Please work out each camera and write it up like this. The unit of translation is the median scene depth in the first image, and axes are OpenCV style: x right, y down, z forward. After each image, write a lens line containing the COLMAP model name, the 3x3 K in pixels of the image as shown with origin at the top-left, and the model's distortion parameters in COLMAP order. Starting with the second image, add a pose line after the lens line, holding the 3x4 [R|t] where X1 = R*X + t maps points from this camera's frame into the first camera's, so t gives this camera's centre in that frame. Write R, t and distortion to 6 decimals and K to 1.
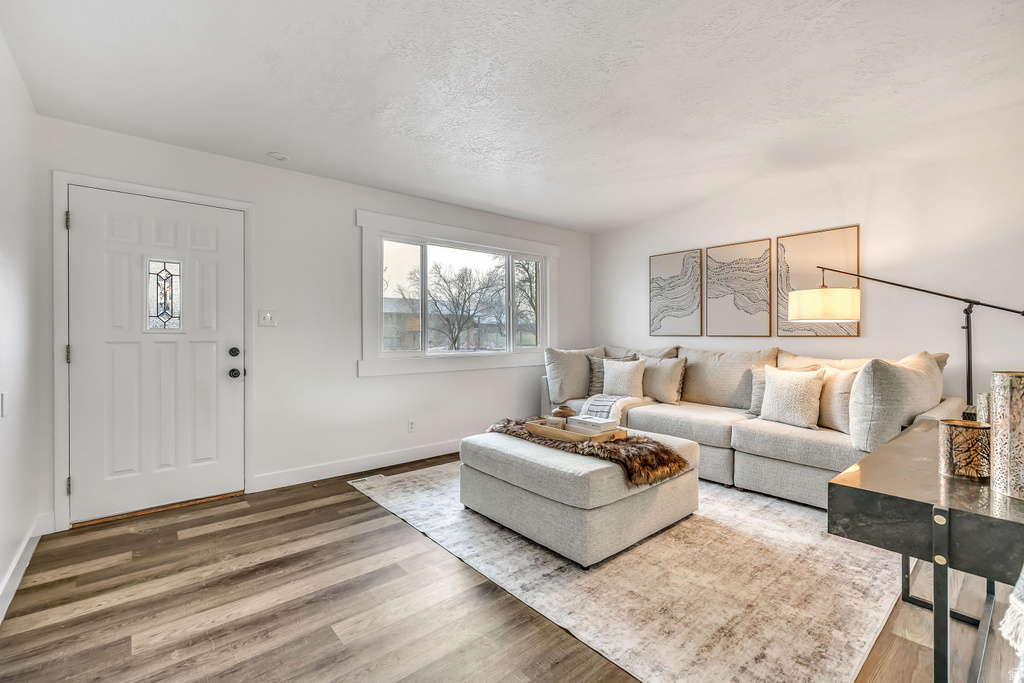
lens RADIAL K [[454.5, 0, 503.4], [0, 454.5, 337.2], [0, 0, 1]] dist [-0.006590, -0.000353]
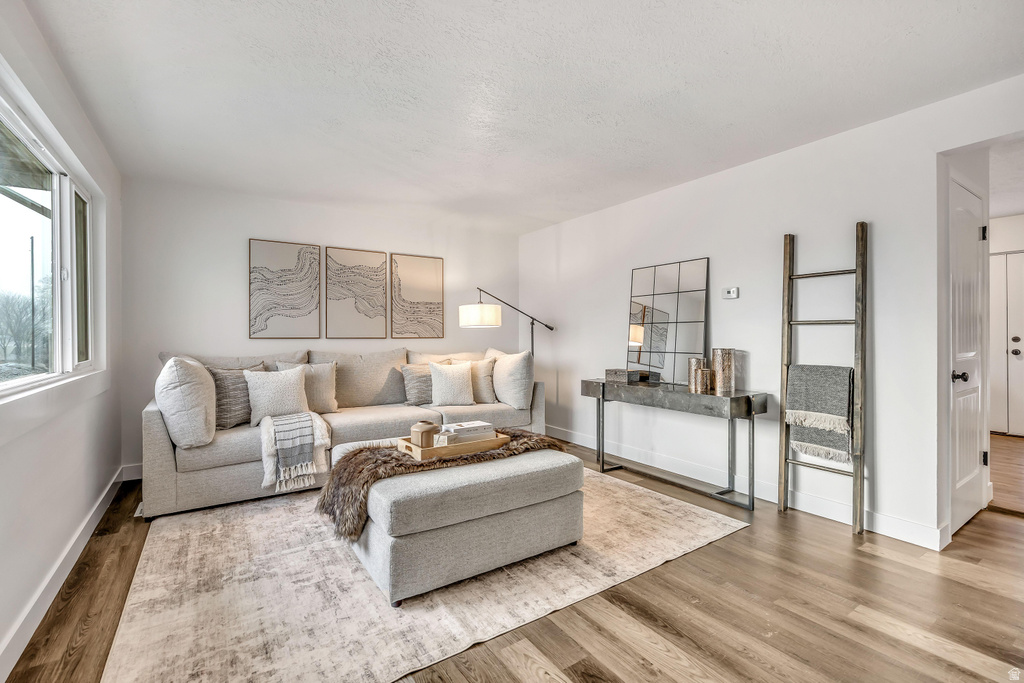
lens RADIAL K [[454.5, 0, 514.8], [0, 454.5, 338.0], [0, 0, 1]] dist [-0.006590, -0.000353]
pose [[0.090309, 0.000183, 0.995914, -0.692269], [0.010032, 0.999949, -0.001094, 0.002347], [-0.995863, 0.010090, 0.090303, 0.760517]]
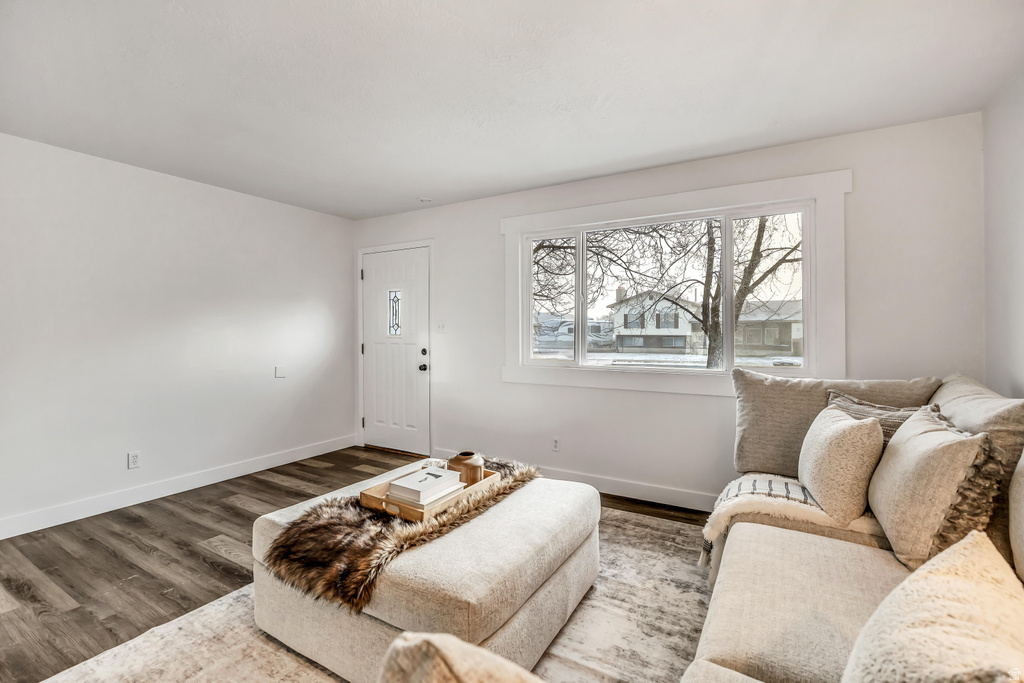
lens RADIAL K [[454.5, 0, 507.4], [0, 454.5, 335.3], [0, 0, 1]] dist [-0.006590, -0.000353]
pose [[0.323824, 0.010057, -0.946064, 0.810807], [-0.008068, 0.999937, 0.007868, -0.031190], [0.946083, 0.005085, 0.323885, 0.836864]]
